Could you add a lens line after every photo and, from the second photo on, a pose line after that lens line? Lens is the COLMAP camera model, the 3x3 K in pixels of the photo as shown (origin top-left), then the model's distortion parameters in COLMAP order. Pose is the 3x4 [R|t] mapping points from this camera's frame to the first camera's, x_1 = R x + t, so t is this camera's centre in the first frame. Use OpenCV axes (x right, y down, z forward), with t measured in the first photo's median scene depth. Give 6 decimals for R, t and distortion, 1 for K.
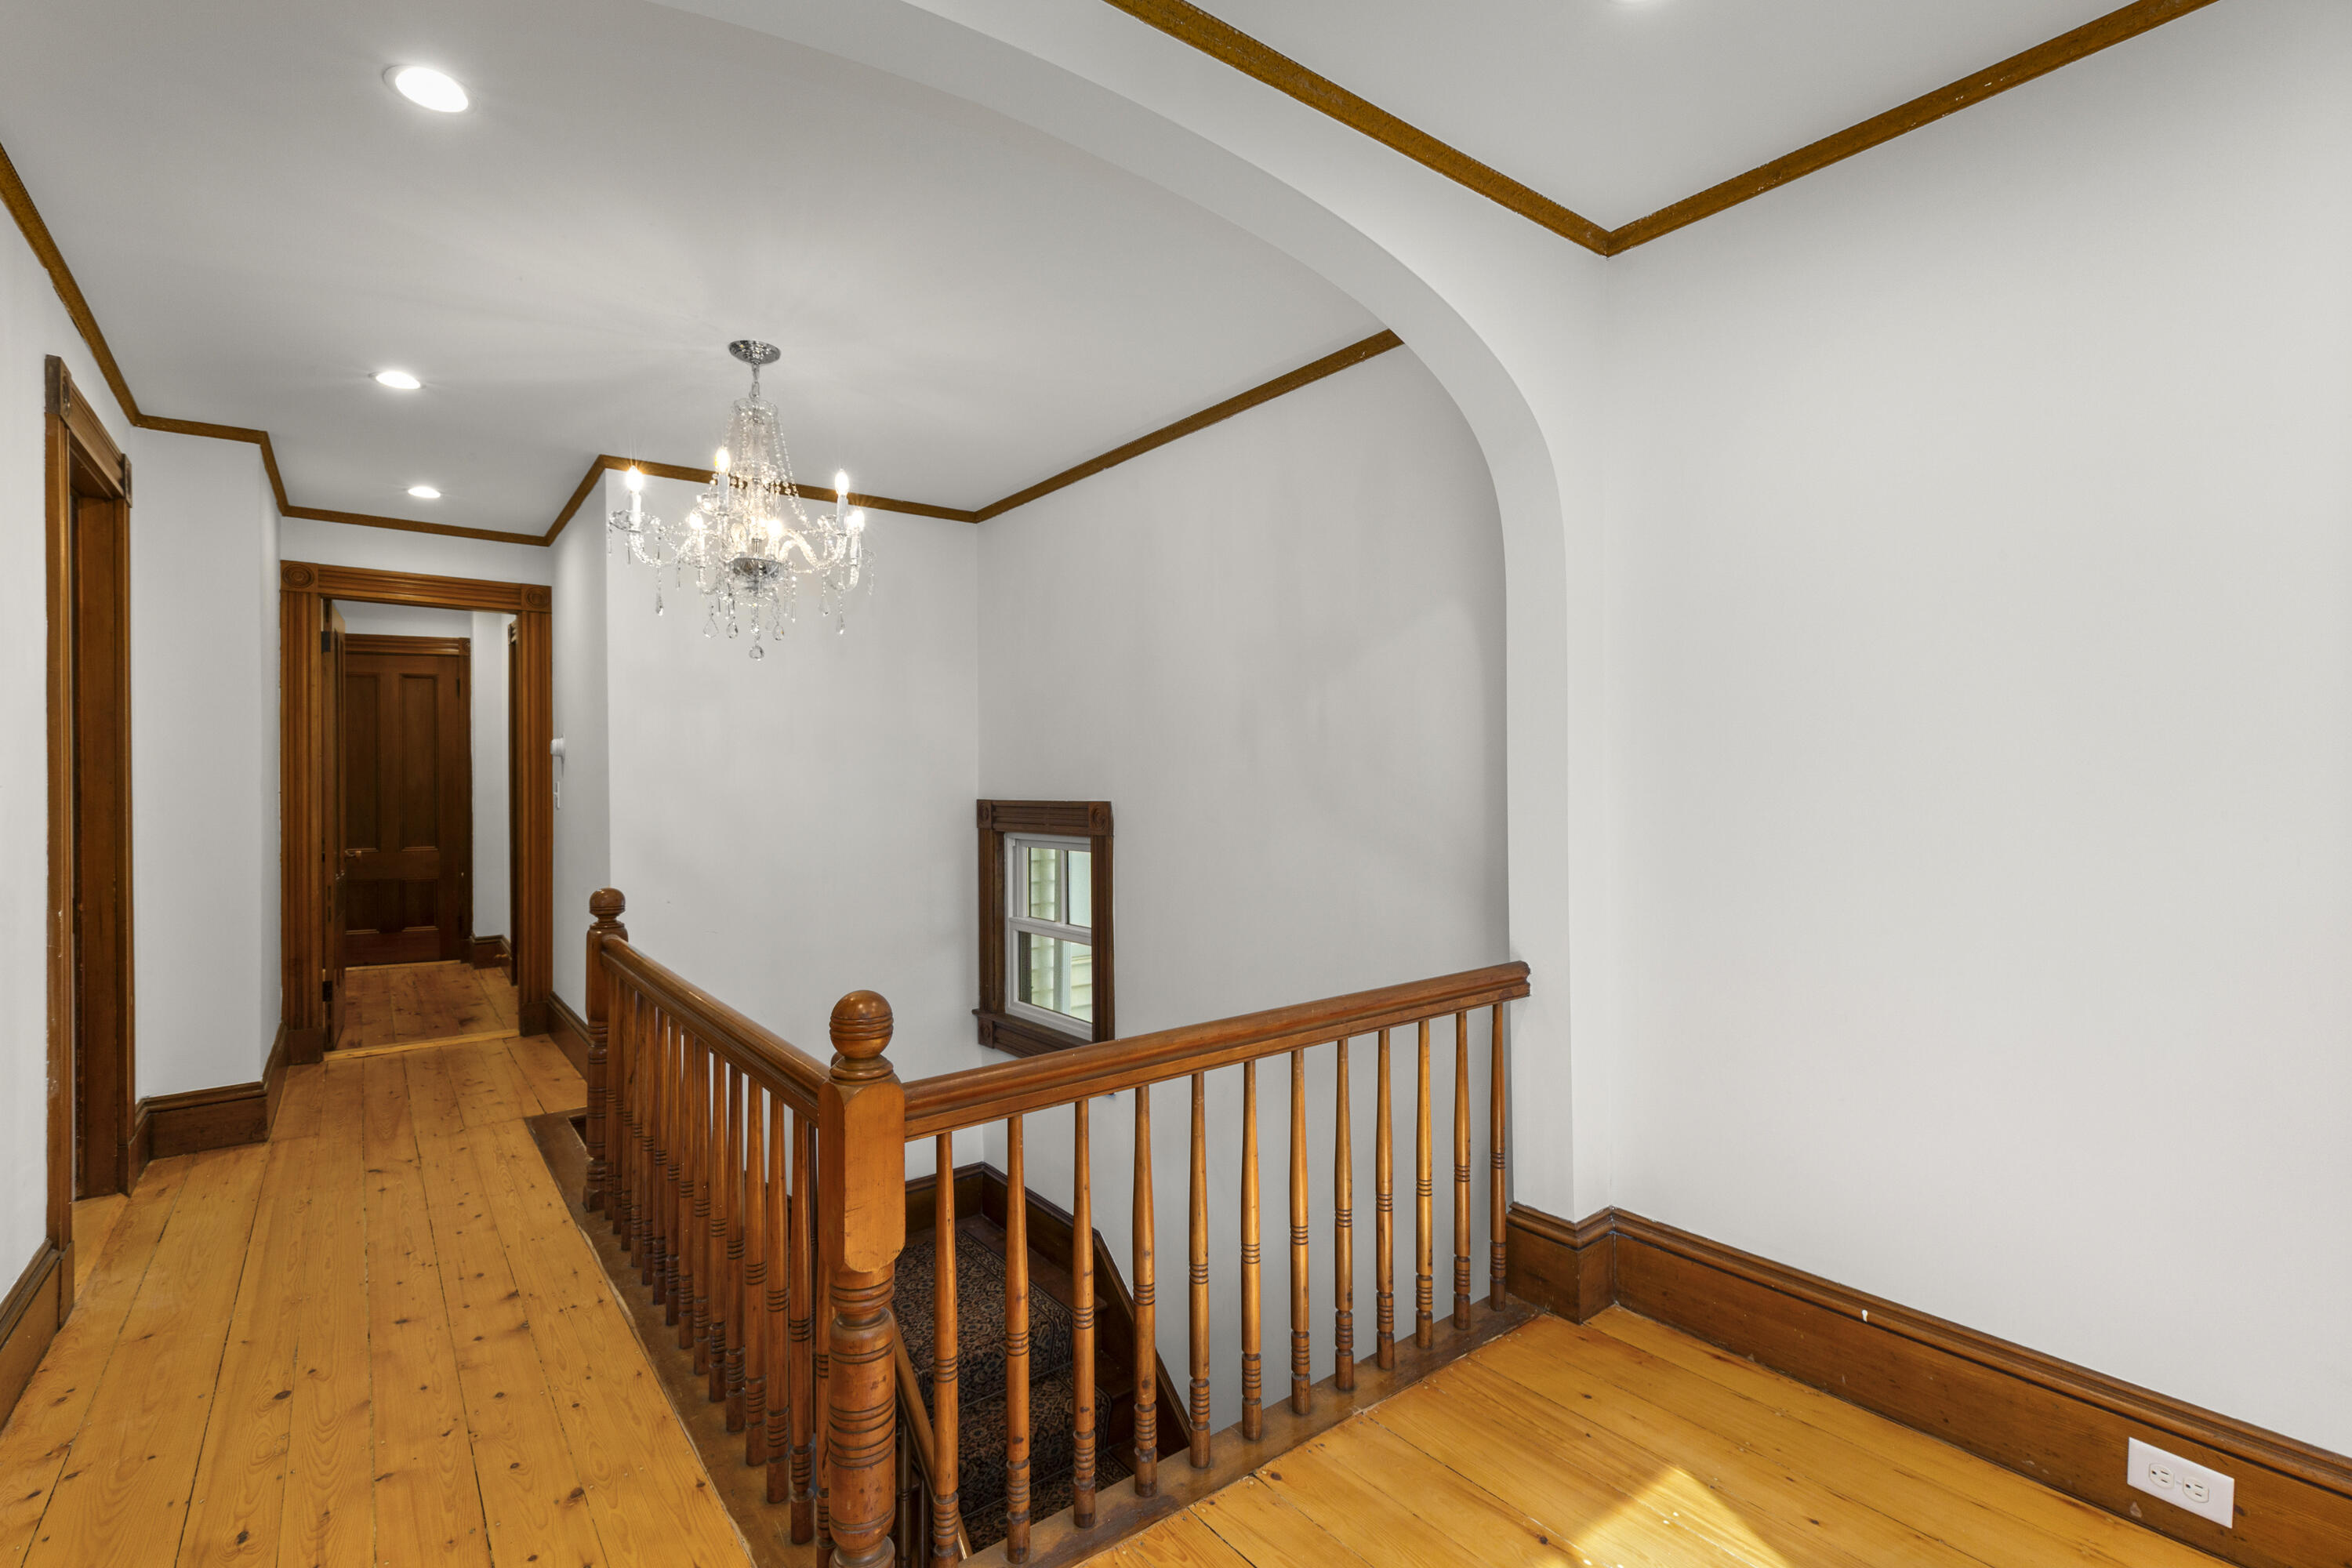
lens RADIAL K [[1094.0, 0, 1216.1], [0, 1094.0, 772.9], [0, 0, 1]] dist [0.002619, 0.000444]
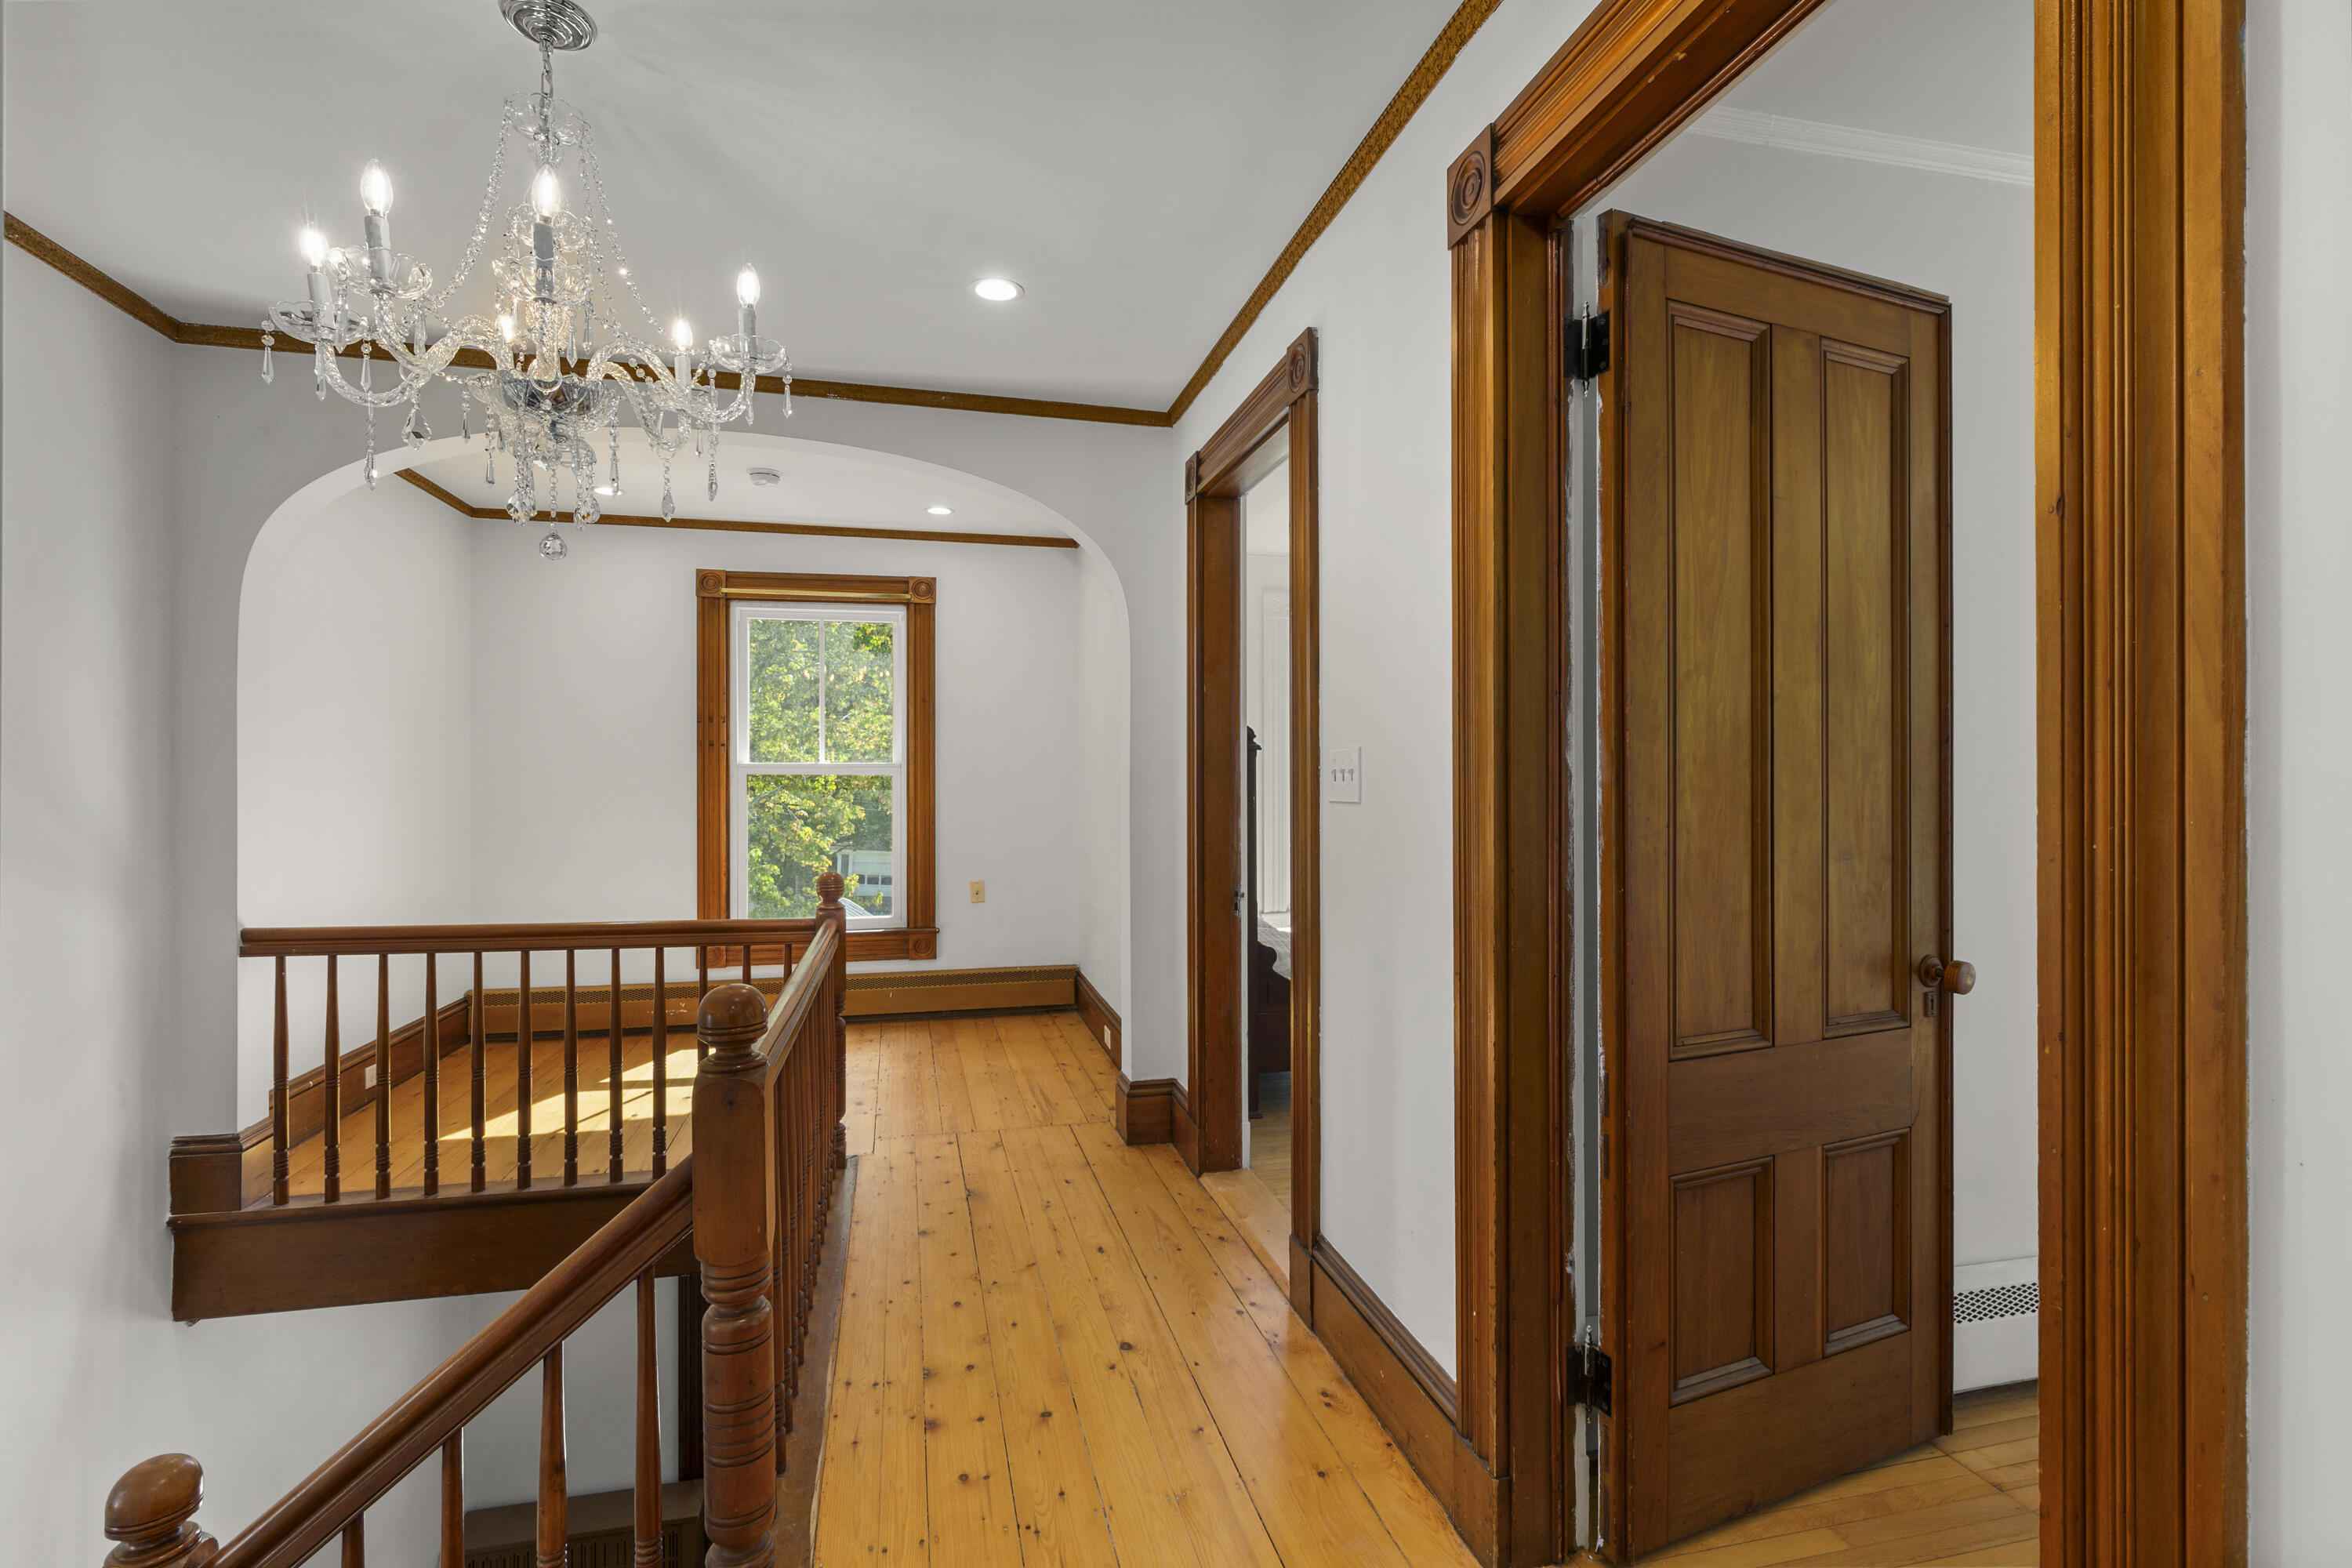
lens RADIAL K [[1121.0, 0, 1176.0], [0, 1121.0, 784.0], [0, 0, 1]] dist [0.000342, 0.000026]
pose [[-0.908521, 0.003838, 0.417821, -1.055399], [0.006173, 0.999972, 0.004238, 0.017274], [-0.417793, 0.006430, -0.908519, 1.532863]]
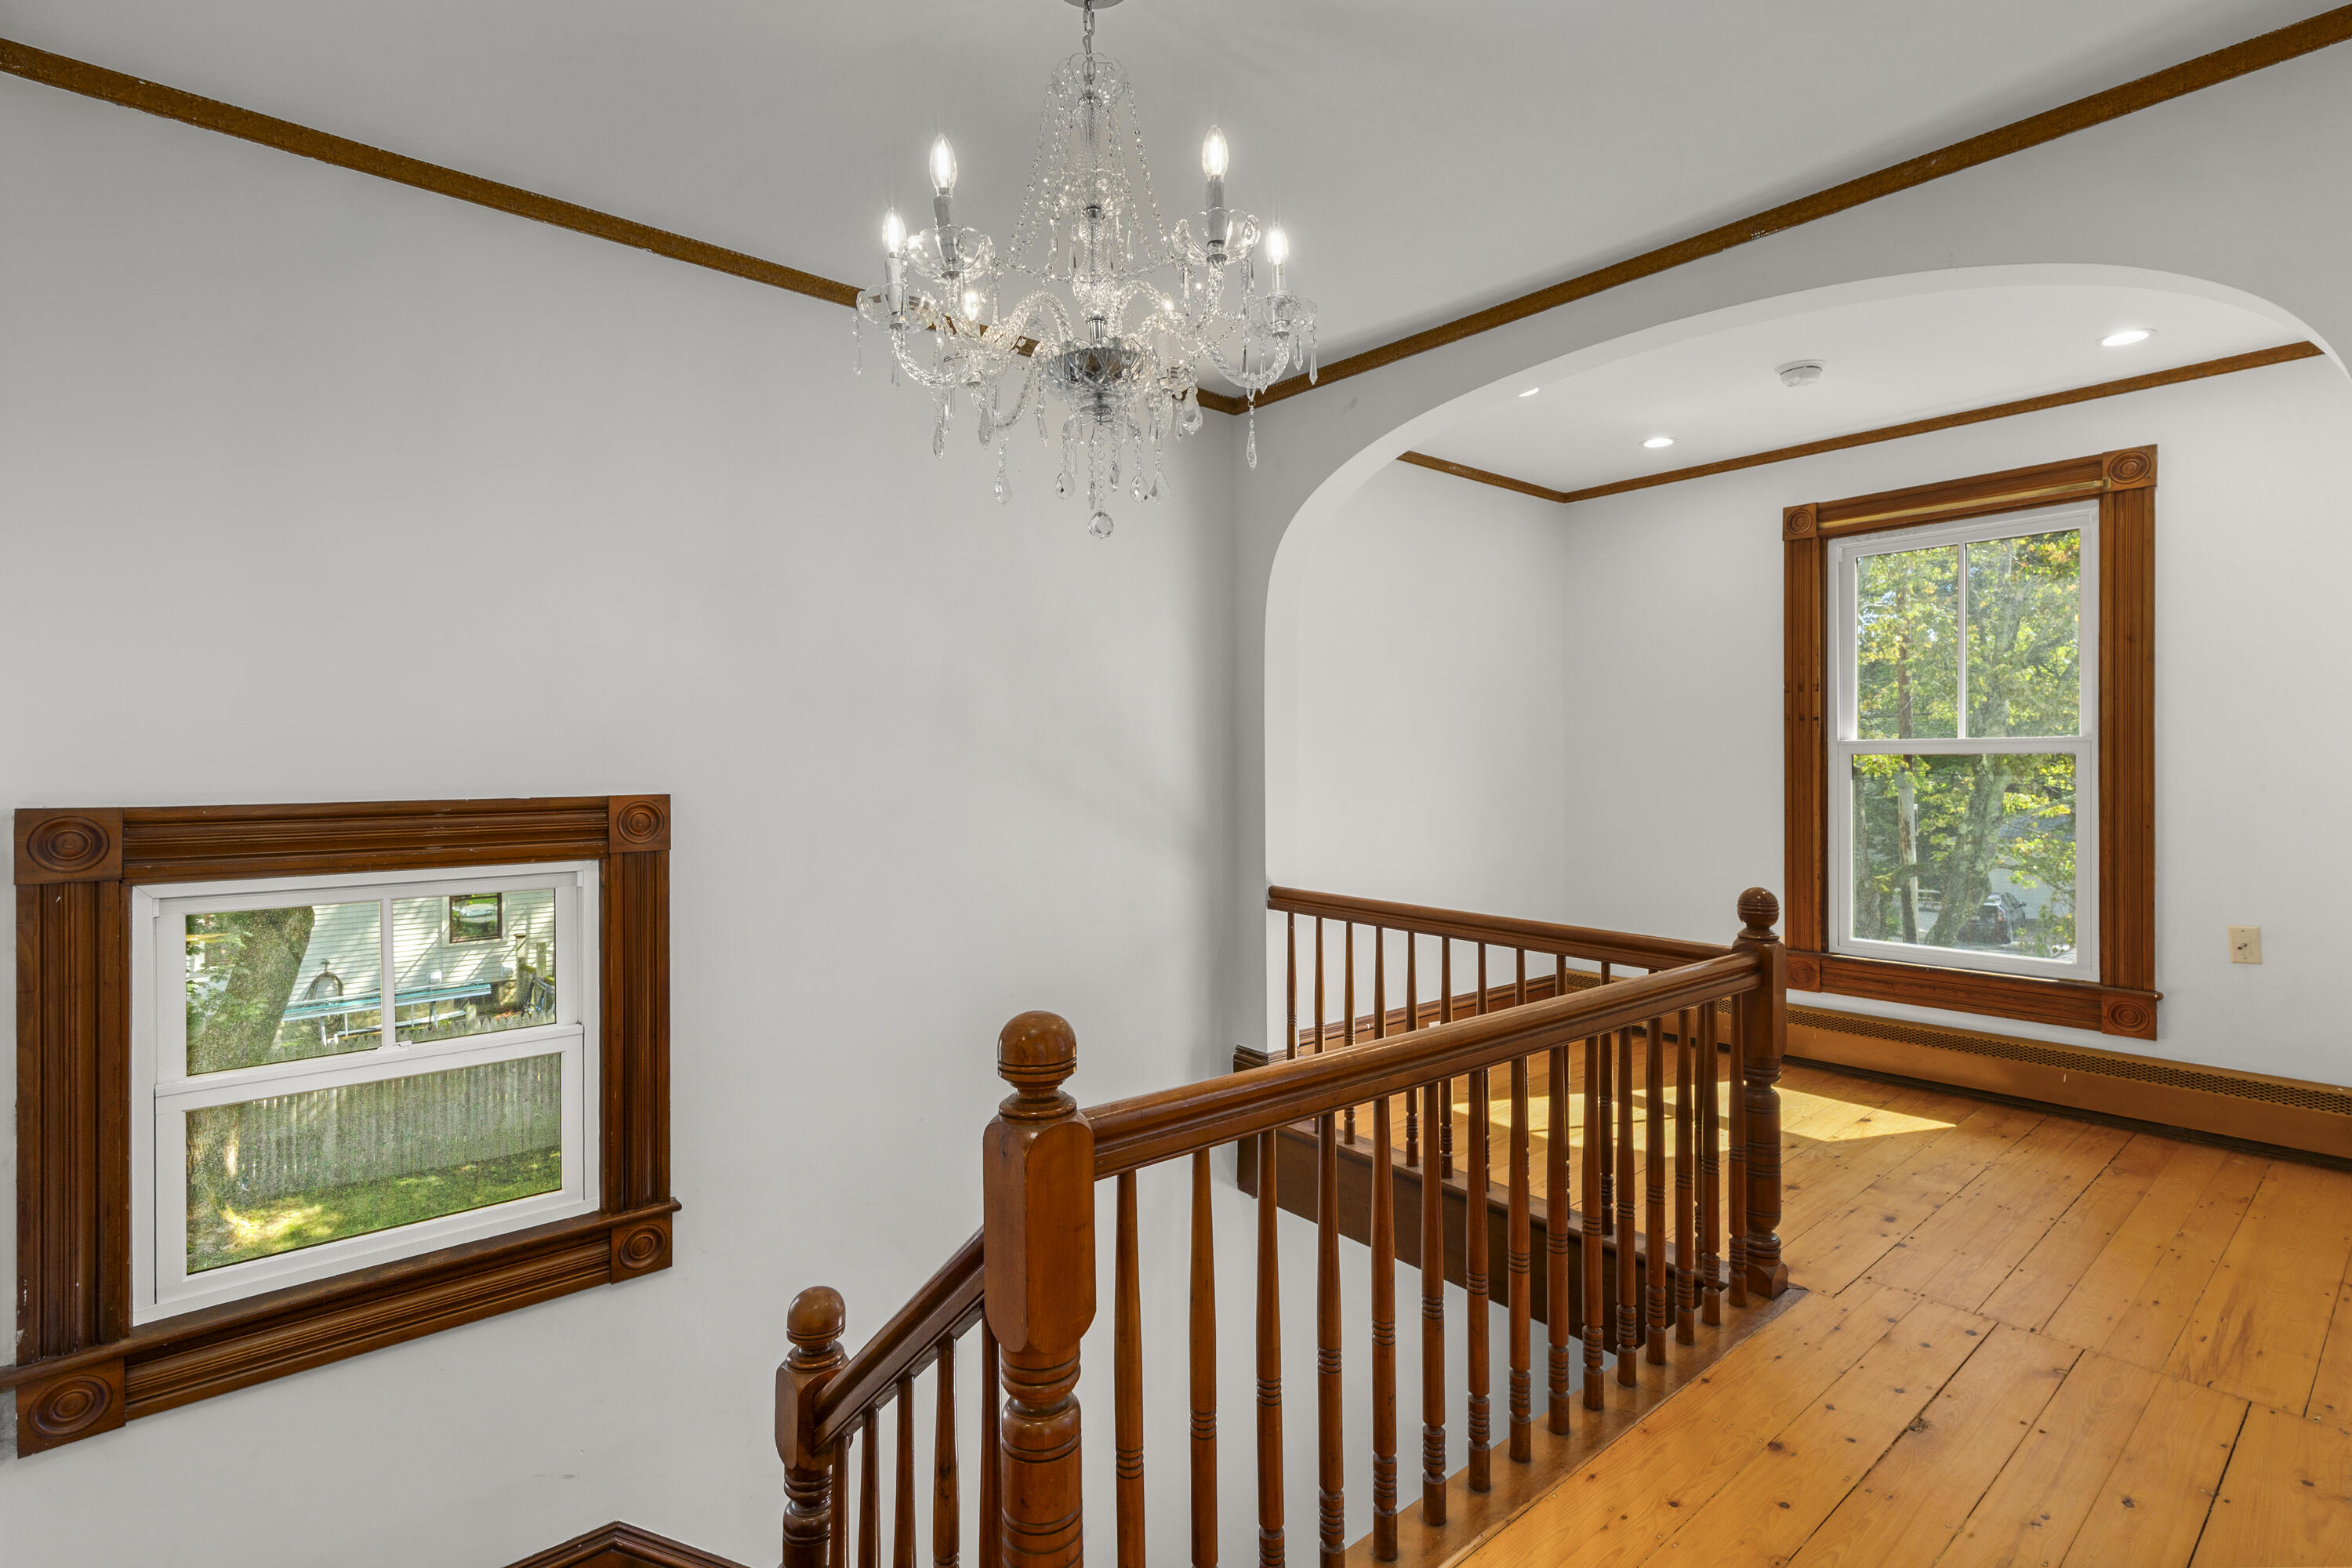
lens RADIAL K [[1117.0, 0, 1166.5], [0, 1117.0, 771.5], [0, 0, 1]] dist [0.004257, 0.001458]
pose [[-0.024570, -0.001060, 0.999698, -1.082941], [0.005017, 0.999987, 0.001184, 0.020712], [-0.999686, 0.005044, -0.024564, 1.063940]]
